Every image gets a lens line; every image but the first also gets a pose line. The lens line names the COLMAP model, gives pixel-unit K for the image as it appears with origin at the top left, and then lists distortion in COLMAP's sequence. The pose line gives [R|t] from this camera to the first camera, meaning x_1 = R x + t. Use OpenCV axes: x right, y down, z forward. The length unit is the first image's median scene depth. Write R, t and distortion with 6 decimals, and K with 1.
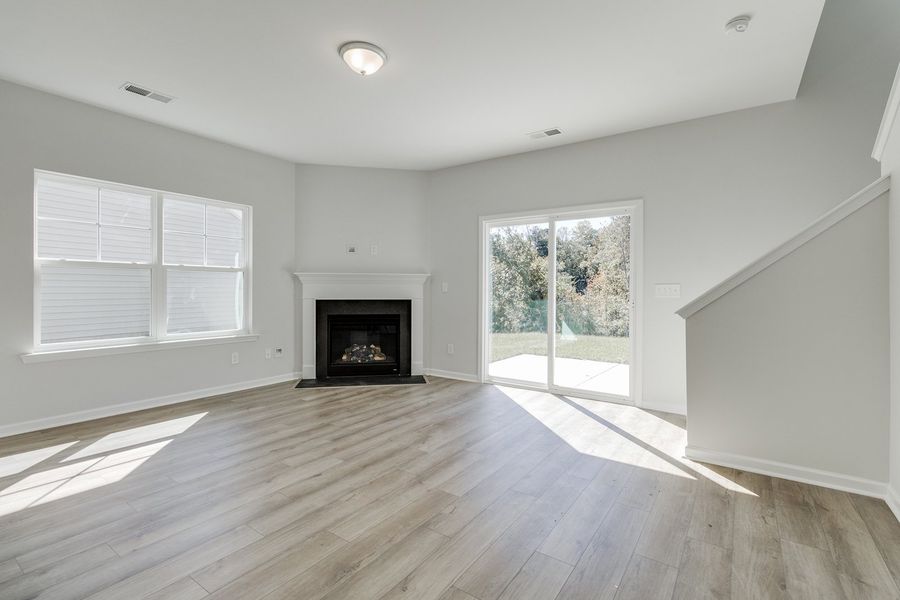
lens RADIAL K [[415.3, 0, 459.8], [0, 415.3, 291.1], [0, 0, 1]] dist [-0.000271, 0.000067]
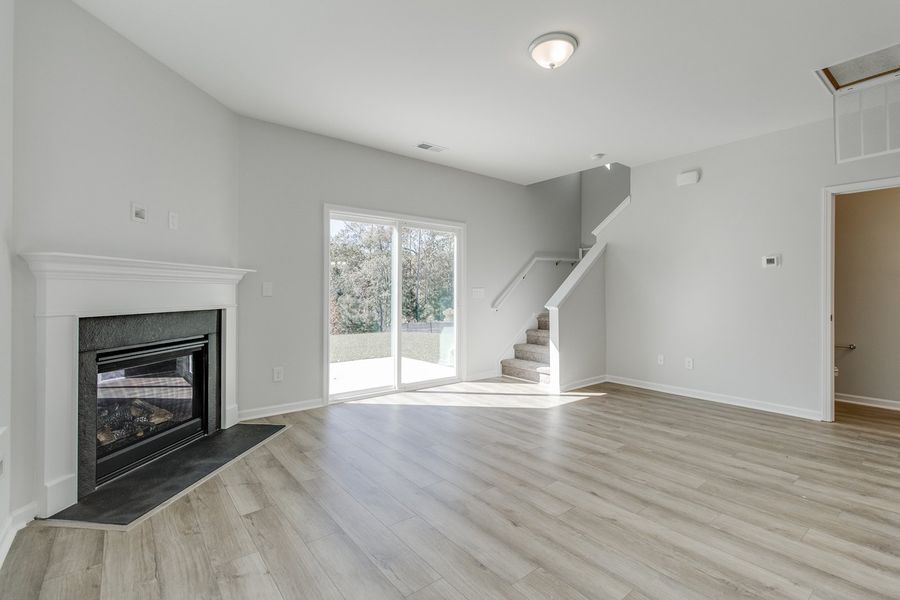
lens RADIAL K [[415.3, 0, 459.8], [0, 415.3, 291.1], [0, 0, 1]] dist [-0.000271, 0.000067]
pose [[0.283559, 0.001157, 0.958954, -0.804214], [0.001727, 0.999997, -0.001717, -0.005630], [-0.958953, 0.002143, 0.283556, 0.623649]]
